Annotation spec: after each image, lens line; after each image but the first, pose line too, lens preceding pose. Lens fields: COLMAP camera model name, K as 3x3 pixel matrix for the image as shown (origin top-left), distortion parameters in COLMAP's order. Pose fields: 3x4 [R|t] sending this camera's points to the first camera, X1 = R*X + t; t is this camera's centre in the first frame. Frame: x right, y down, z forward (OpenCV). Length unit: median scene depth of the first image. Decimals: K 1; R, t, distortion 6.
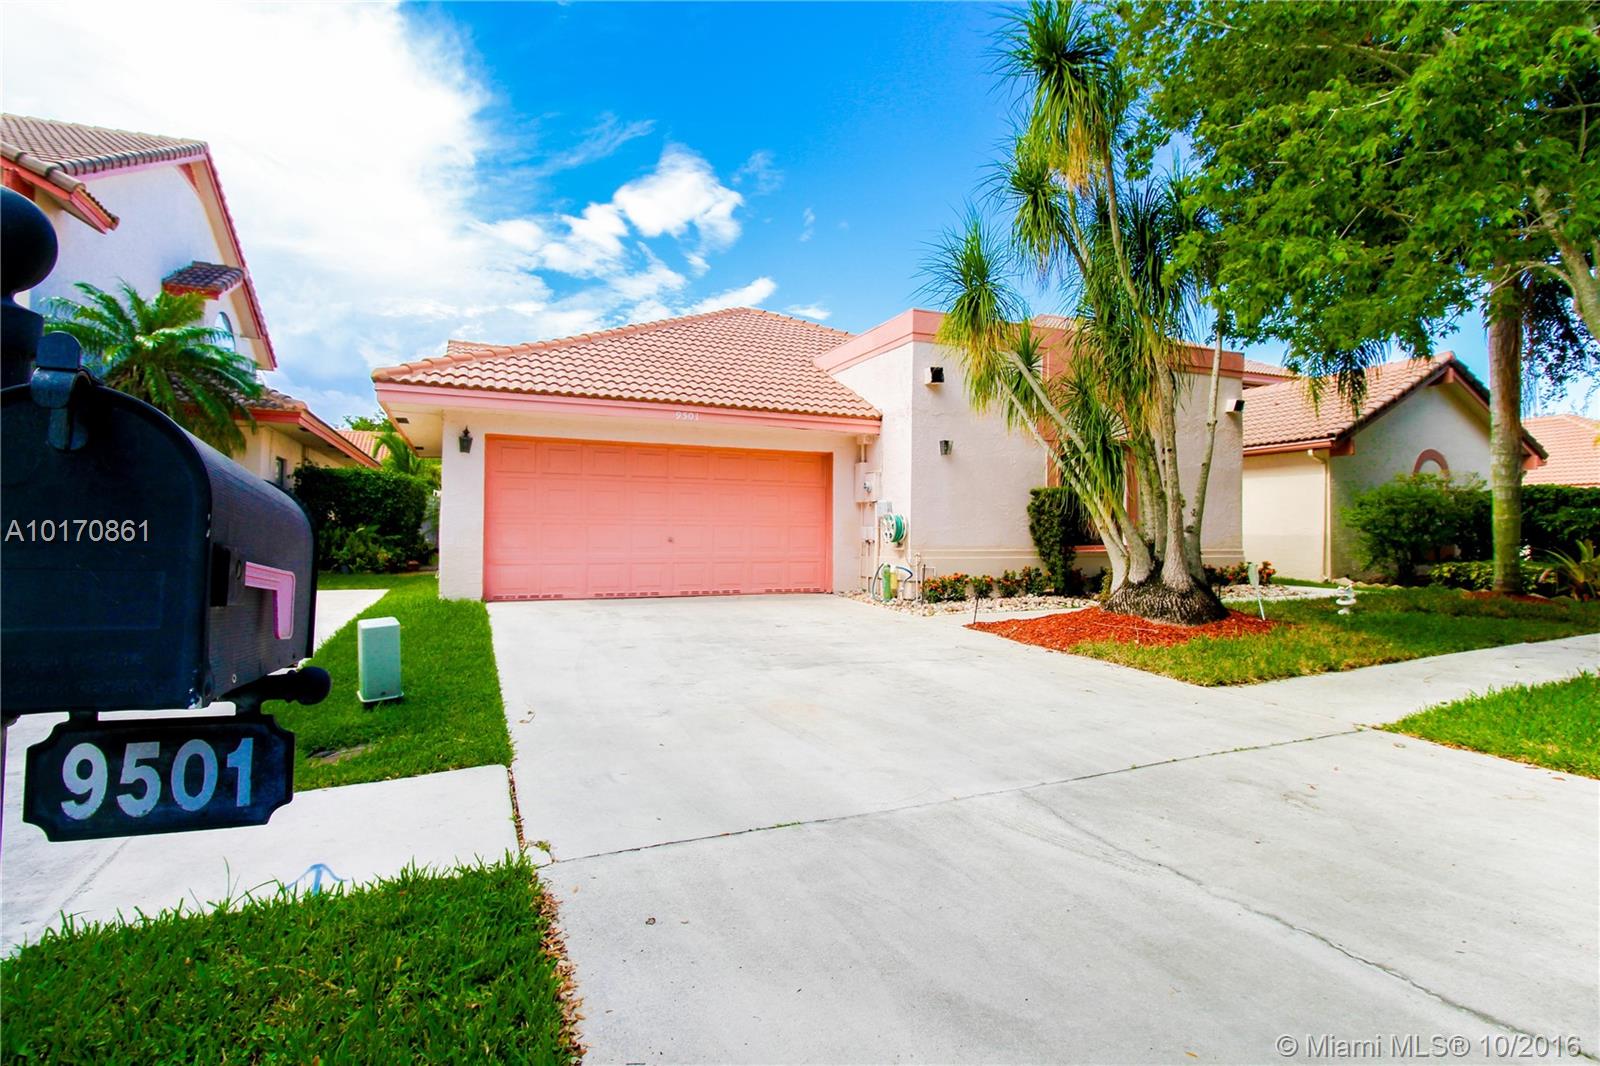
lens RADIAL K [[788.8, 0, 800.0], [0, 788.8, 533.0], [0, 0, 1]] dist [-0.019237, -0.000251]
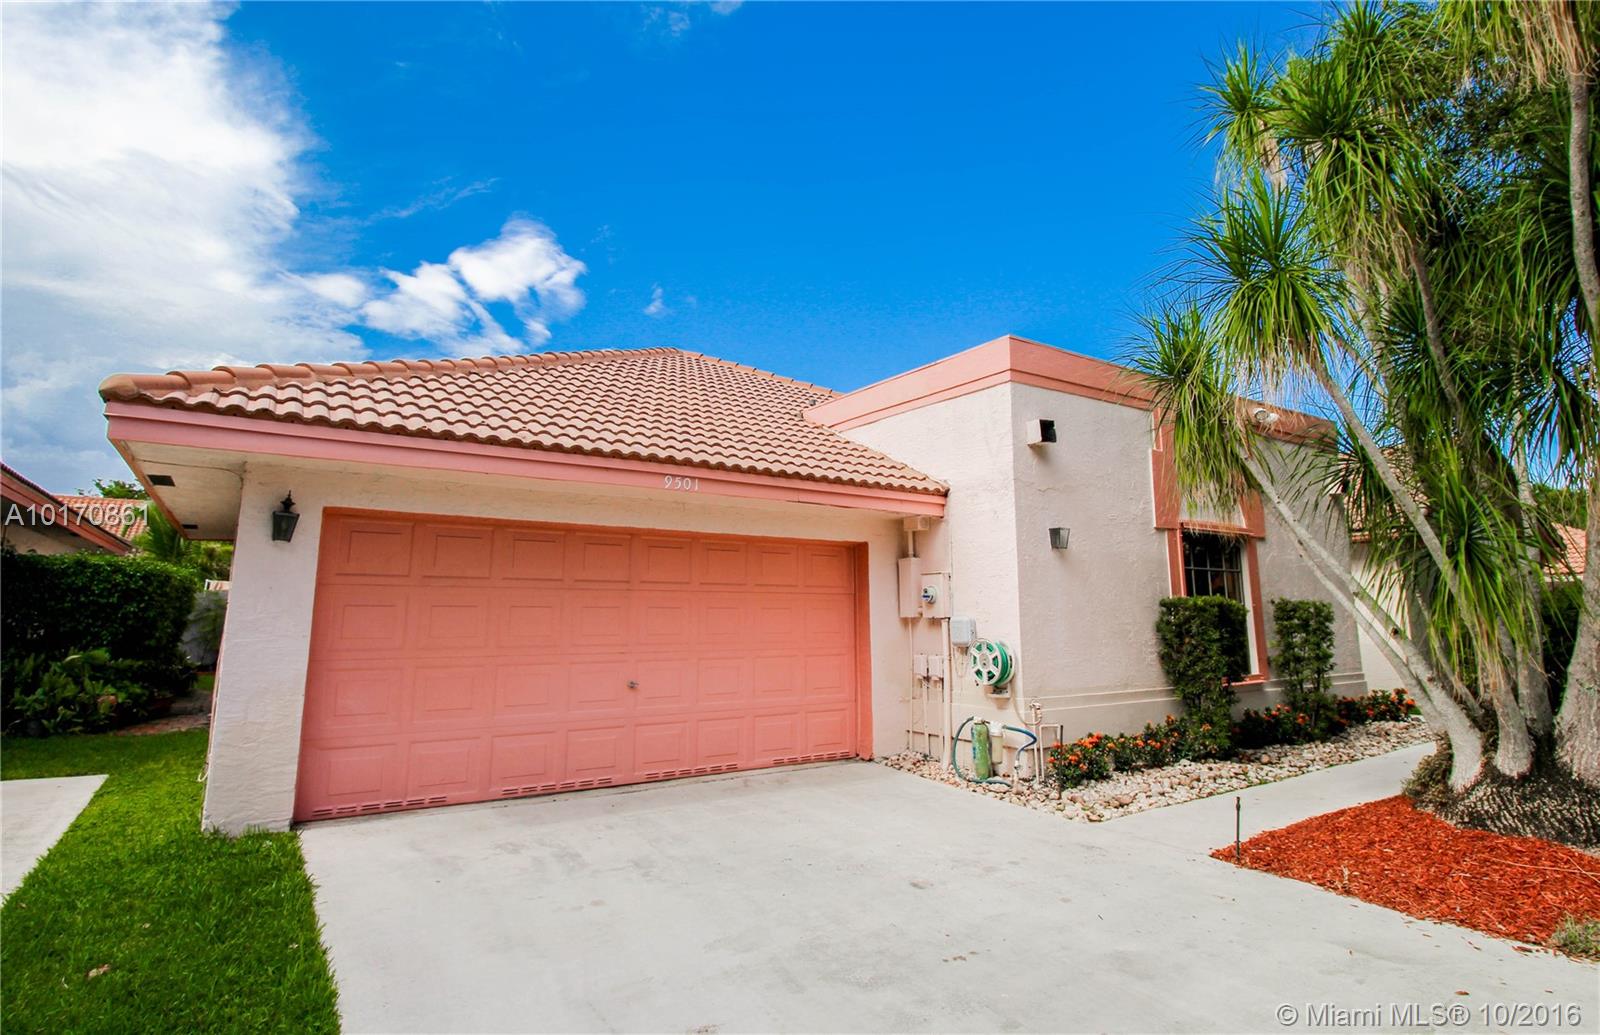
lens RADIAL K [[823.2, 0, 771.6], [0, 823.2, 477.4], [0, 0, 1]] dist [0.004342, -0.019328]
pose [[0.986261, 0.021646, 0.163771, -0.156172], [0.005802, 0.986227, -0.165294, -0.041497], [-0.165093, 0.163973, 0.972552, 0.322131]]
